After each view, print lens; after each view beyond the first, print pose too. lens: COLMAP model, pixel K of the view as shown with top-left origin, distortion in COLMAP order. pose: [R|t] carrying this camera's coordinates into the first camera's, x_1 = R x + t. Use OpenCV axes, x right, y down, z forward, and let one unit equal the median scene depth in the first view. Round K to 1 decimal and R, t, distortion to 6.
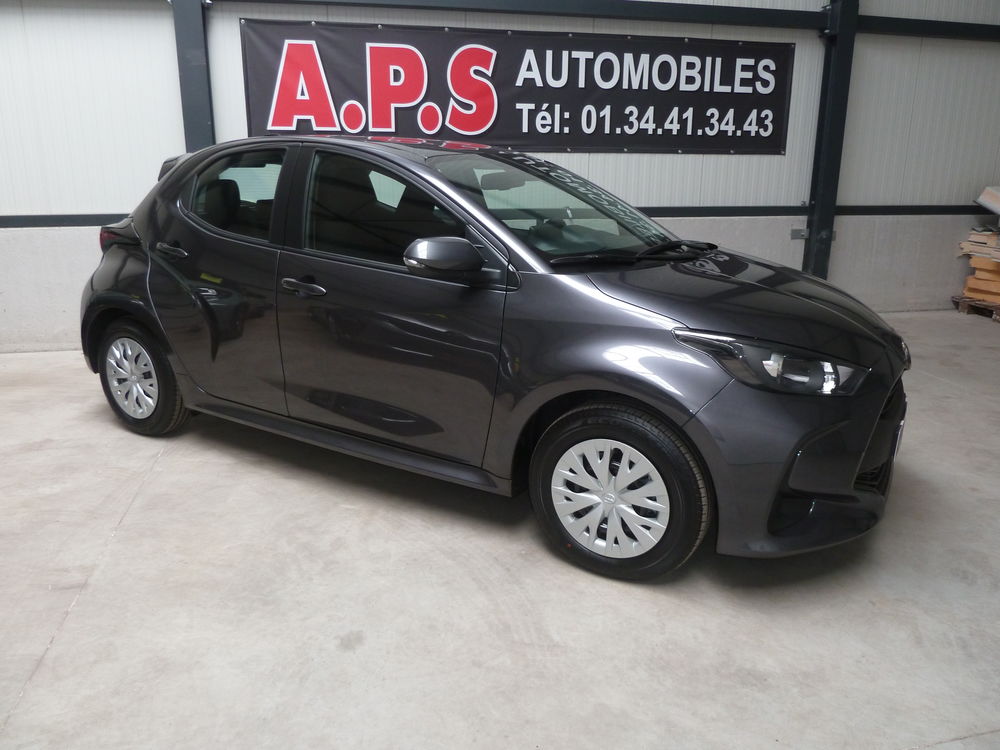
lens RADIAL K [[756.7, 0, 500.2], [0, 756.7, 358.8], [0, 0, 1]] dist [-0.020780, -0.004475]
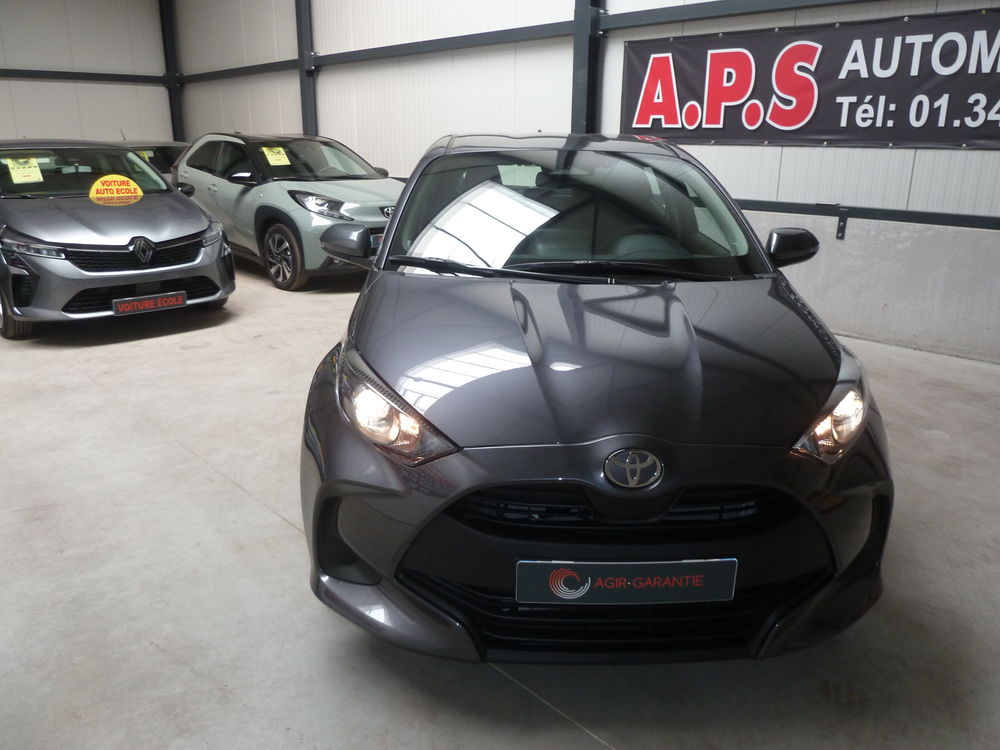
lens RADIAL K [[756.7, 0, 500.2], [0, 756.7, 358.8], [0, 0, 1]] dist [-0.020780, -0.004475]
pose [[0.529704, 0.232464, -0.815705, 0.663859], [-0.232280, 0.964701, 0.124088, -0.033217], [0.815757, 0.123743, 0.565003, 0.144200]]
